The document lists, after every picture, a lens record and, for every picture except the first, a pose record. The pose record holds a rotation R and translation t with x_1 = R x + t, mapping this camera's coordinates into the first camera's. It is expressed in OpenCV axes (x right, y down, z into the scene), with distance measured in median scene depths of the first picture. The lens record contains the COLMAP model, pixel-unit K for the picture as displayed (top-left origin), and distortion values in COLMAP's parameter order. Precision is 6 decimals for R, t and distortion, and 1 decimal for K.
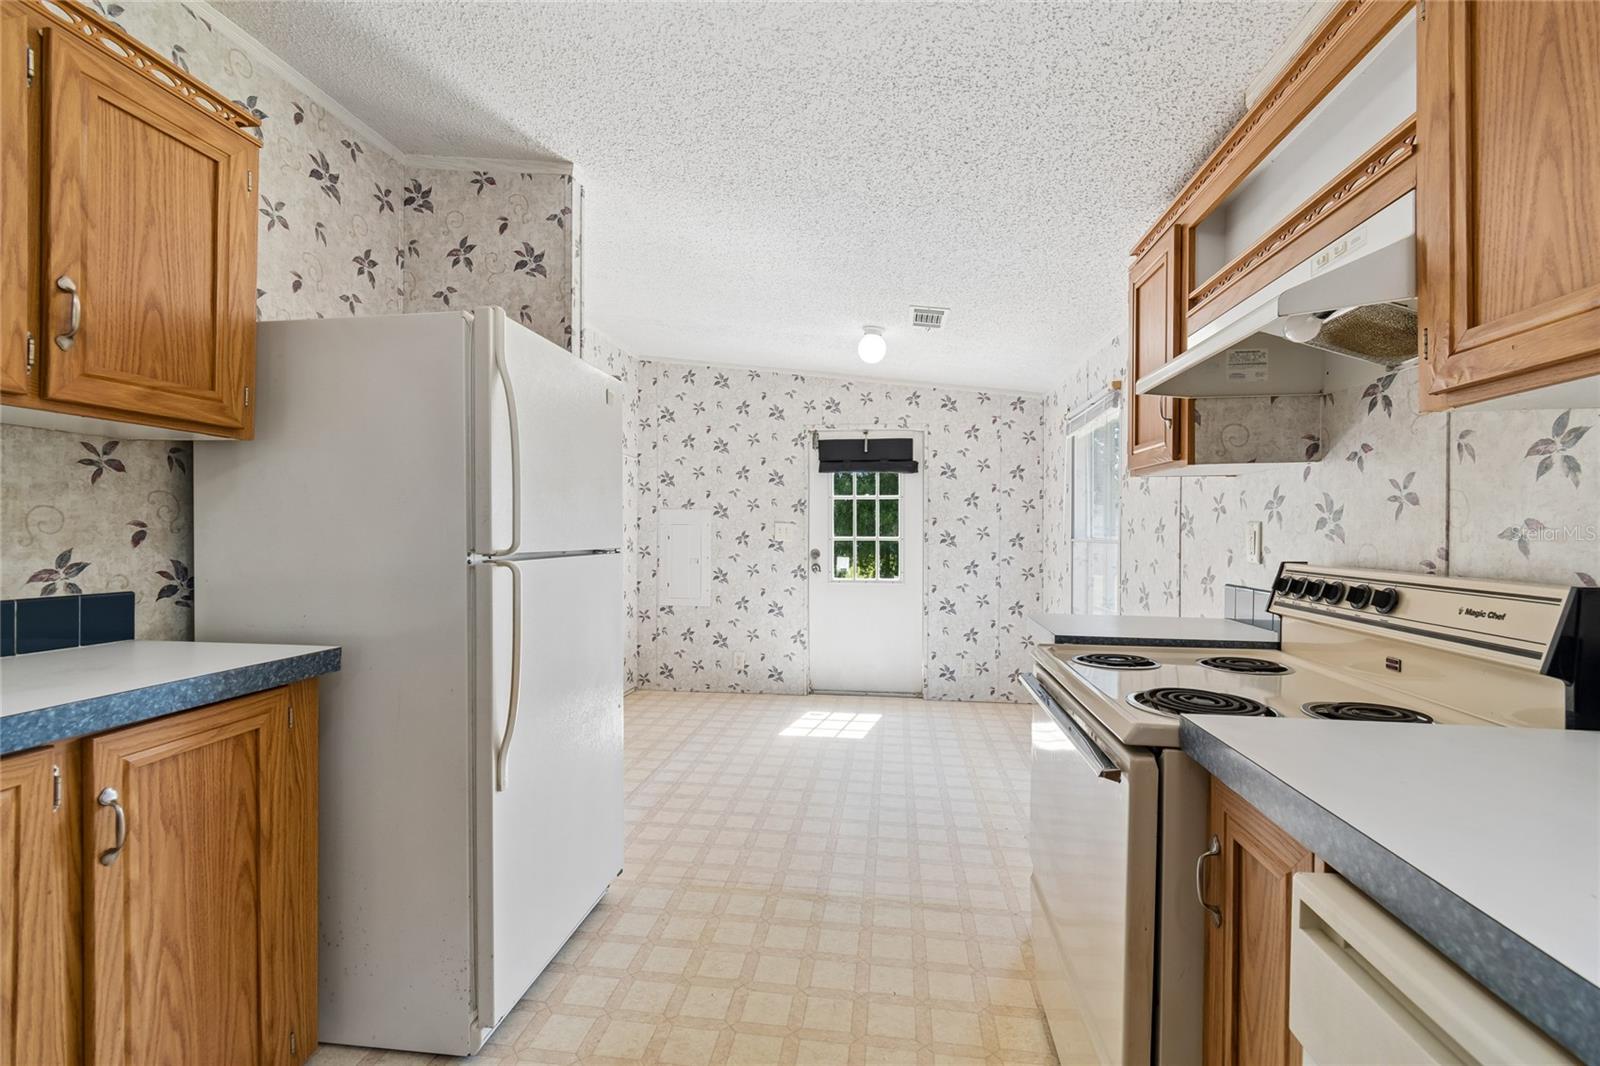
lens RADIAL K [[710.4, 0, 810.4], [0, 710.4, 532.5], [0, 0, 1]] dist [0.005688, -0.002921]
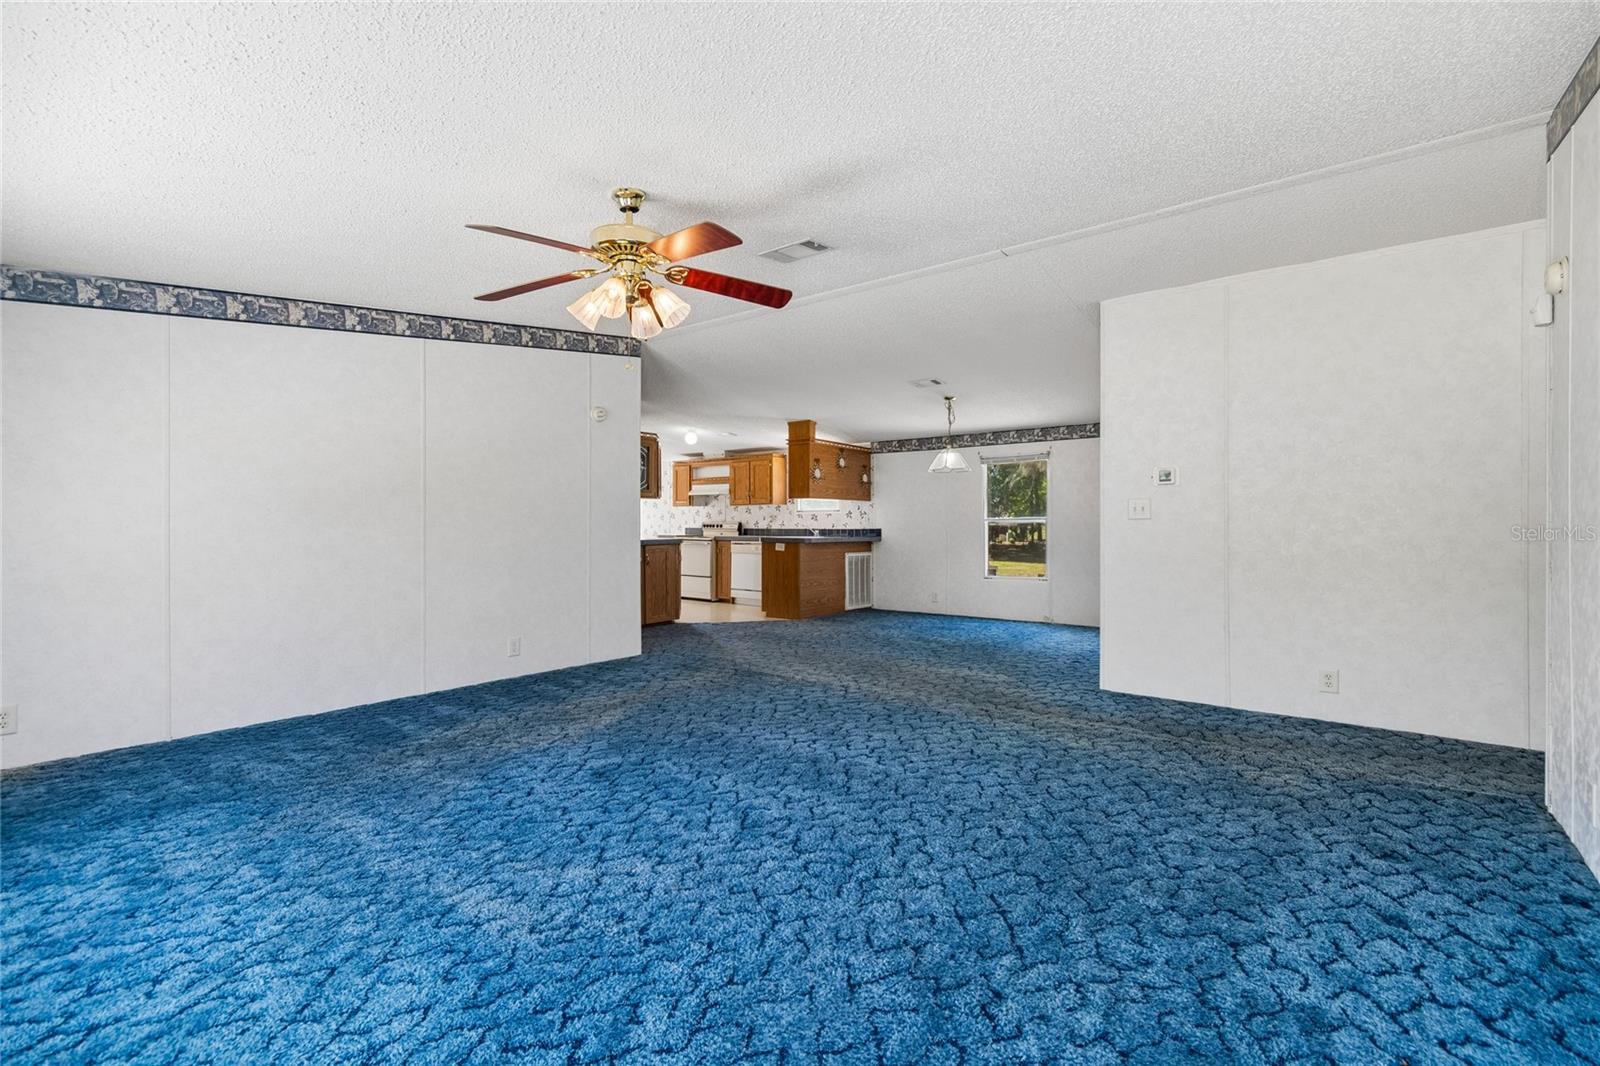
lens RADIAL K [[710.4, 0, 805.9], [0, 710.4, 528.9], [0, 0, 1]] dist [0.005688, -0.002921]
pose [[0.523509, -0.014287, 0.851900, -1.540288], [0.004283, 0.999891, 0.014137, 0.005434], [-0.852009, -0.003752, 0.523513, -1.118860]]
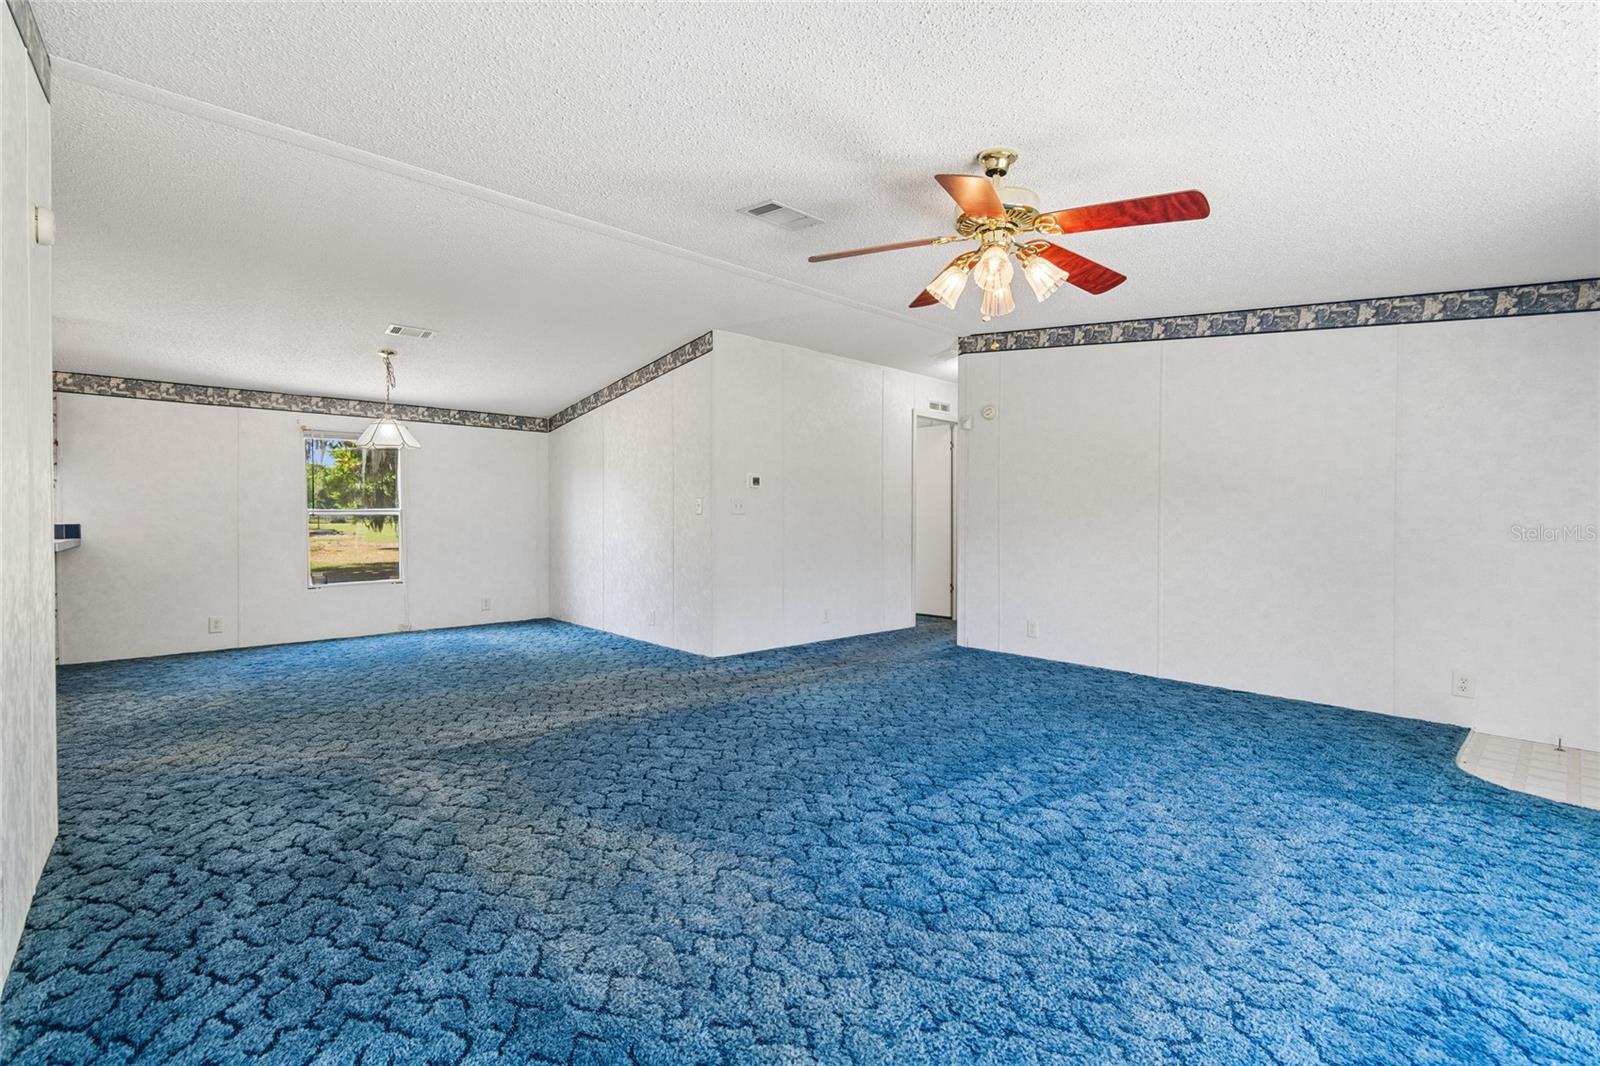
lens RADIAL K [[710.4, 0, 804.6], [0, 710.4, 522.3], [0, 0, 1]] dist [0.005688, -0.002921]
pose [[-0.752148, -0.015277, 0.658818, -1.379383], [-0.011181, 0.999883, 0.010421, 0.006143], [-0.658900, 0.000472, -0.752231, -0.208198]]
